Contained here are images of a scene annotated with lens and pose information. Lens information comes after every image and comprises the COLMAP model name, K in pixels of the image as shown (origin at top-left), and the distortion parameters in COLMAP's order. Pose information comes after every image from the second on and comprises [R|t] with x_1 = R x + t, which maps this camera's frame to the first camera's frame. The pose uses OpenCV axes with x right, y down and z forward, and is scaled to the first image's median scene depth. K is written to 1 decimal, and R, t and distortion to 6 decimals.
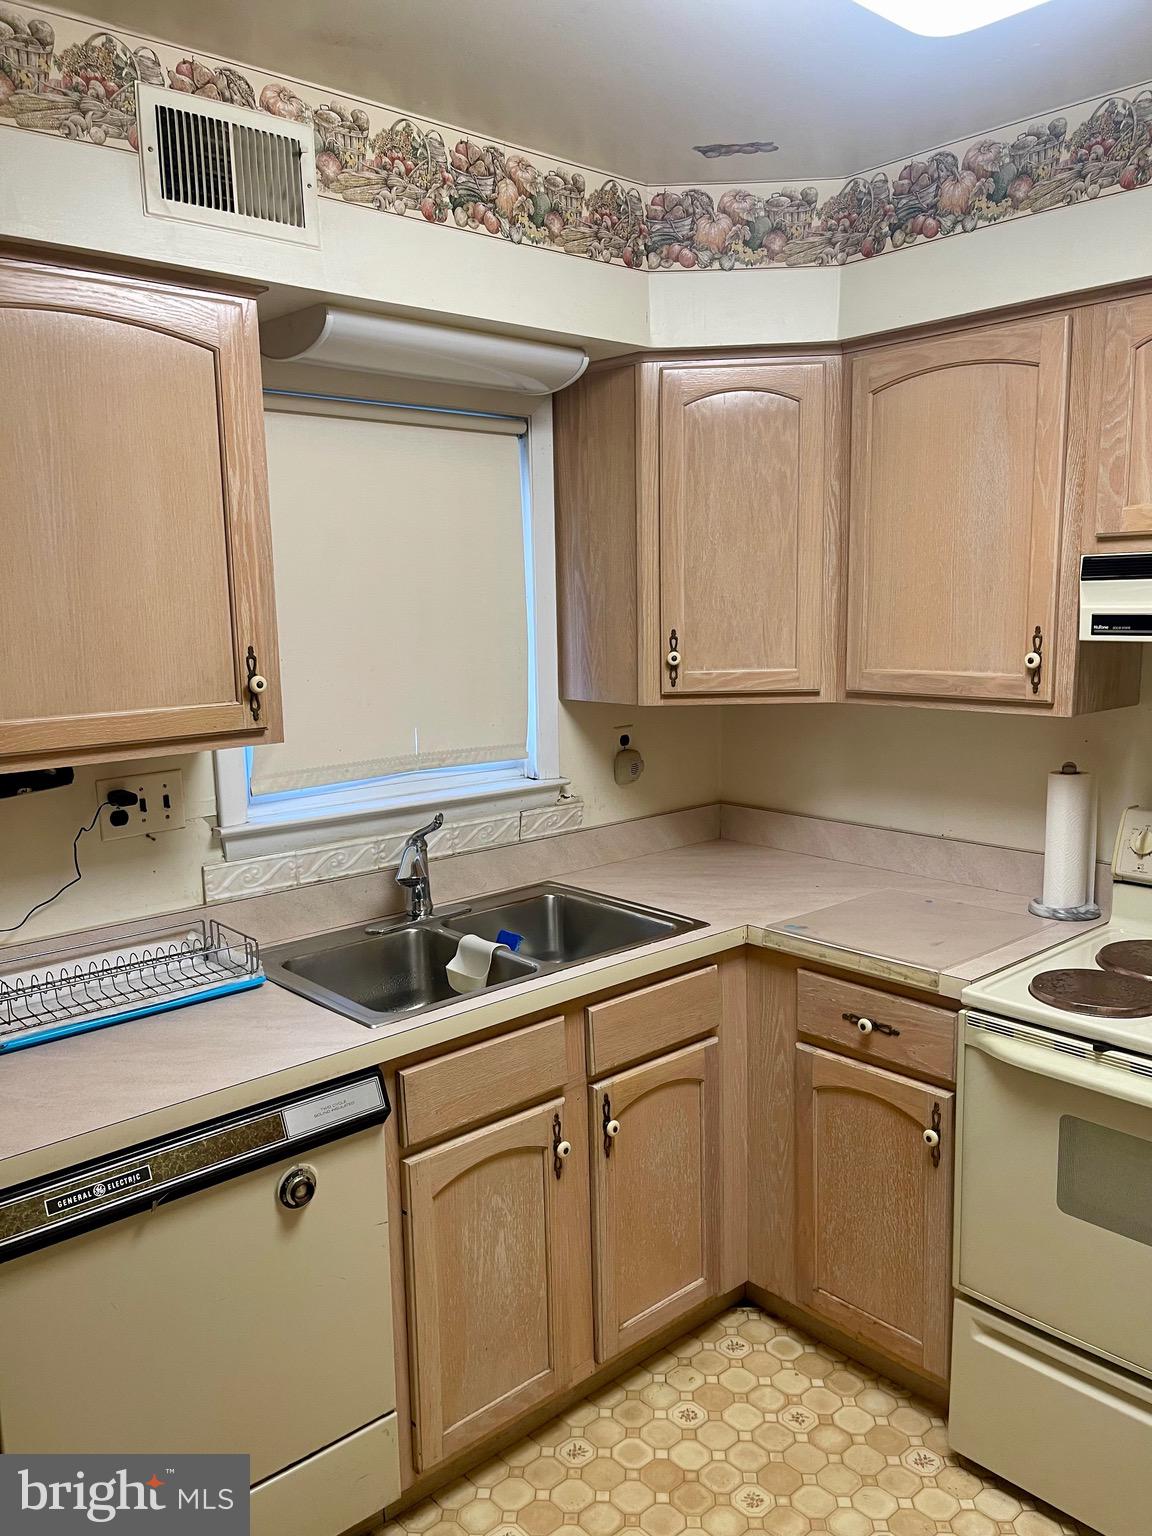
lens RADIAL K [[1165.3, 0, 580.2], [0, 1165.3, 767.0], [0, 0, 1]] dist [0.053013, -0.060712]
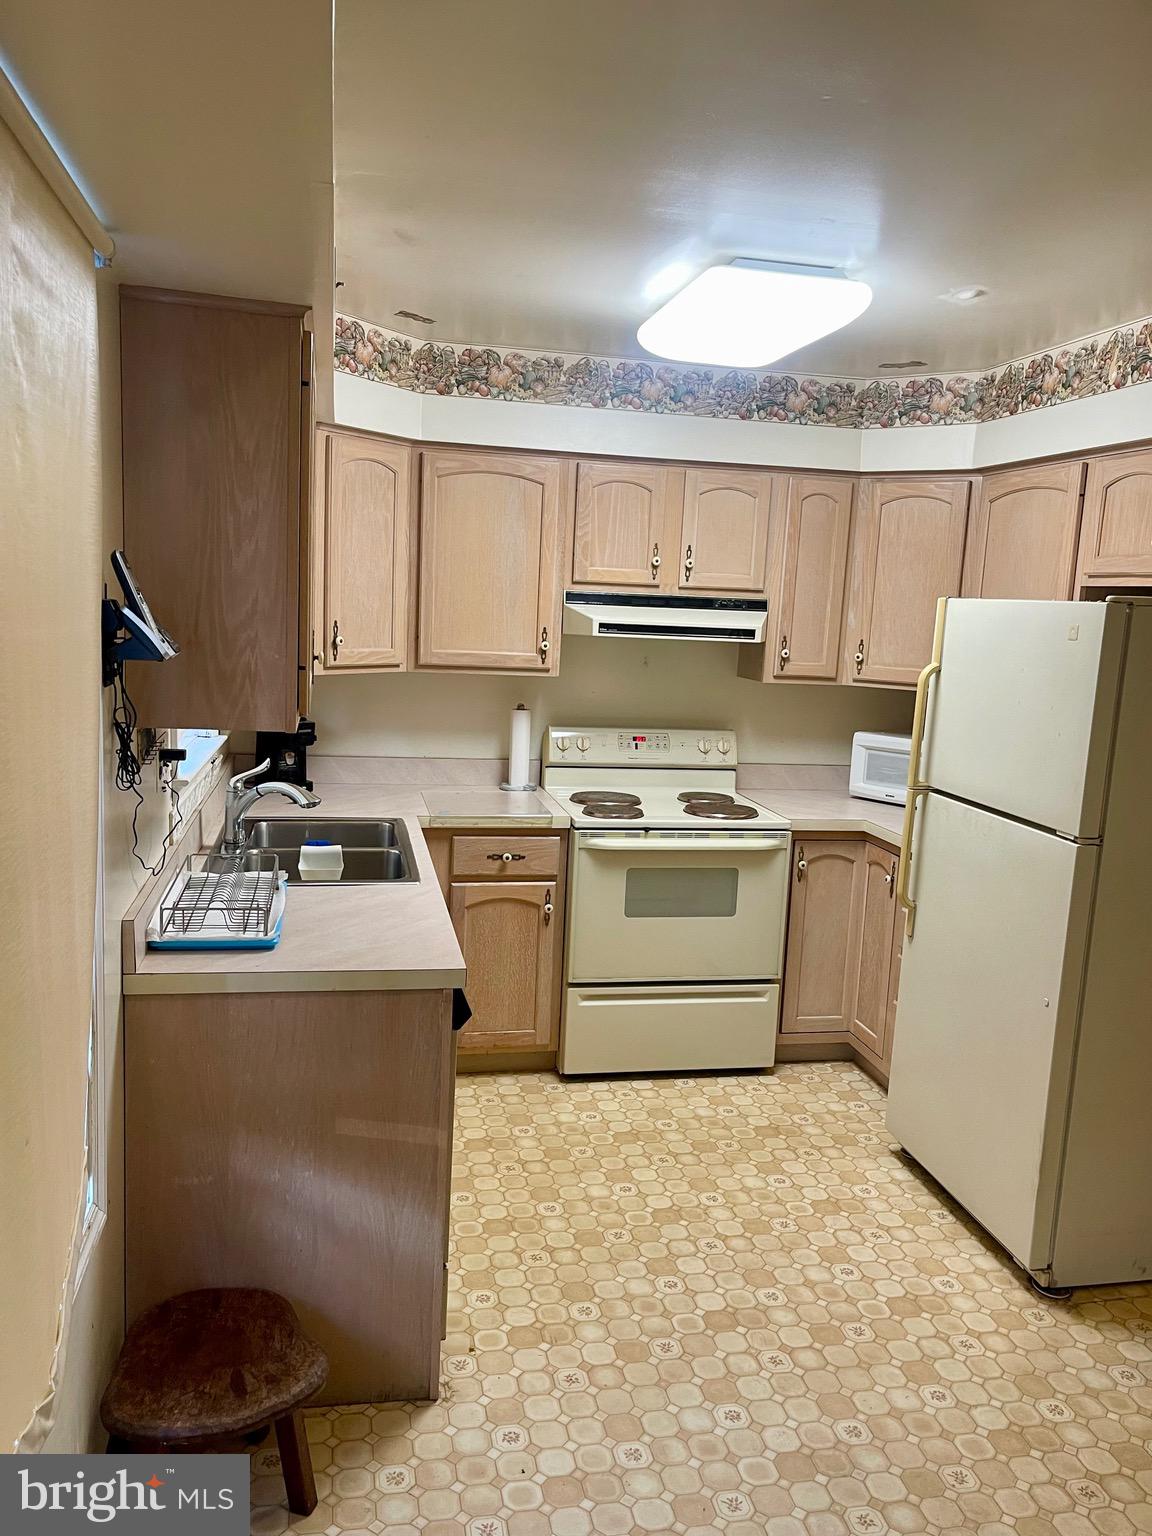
lens RADIAL K [[1165.3, 0, 576.5], [0, 1165.3, 771.4], [0, 0, 1]] dist [0.053013, -0.060712]
pose [[0.497006, -0.083896, 0.863682, -1.199760], [0.071187, 0.995902, 0.055775, 0.006741], [-0.864822, 0.033763, 0.500942, 0.053366]]
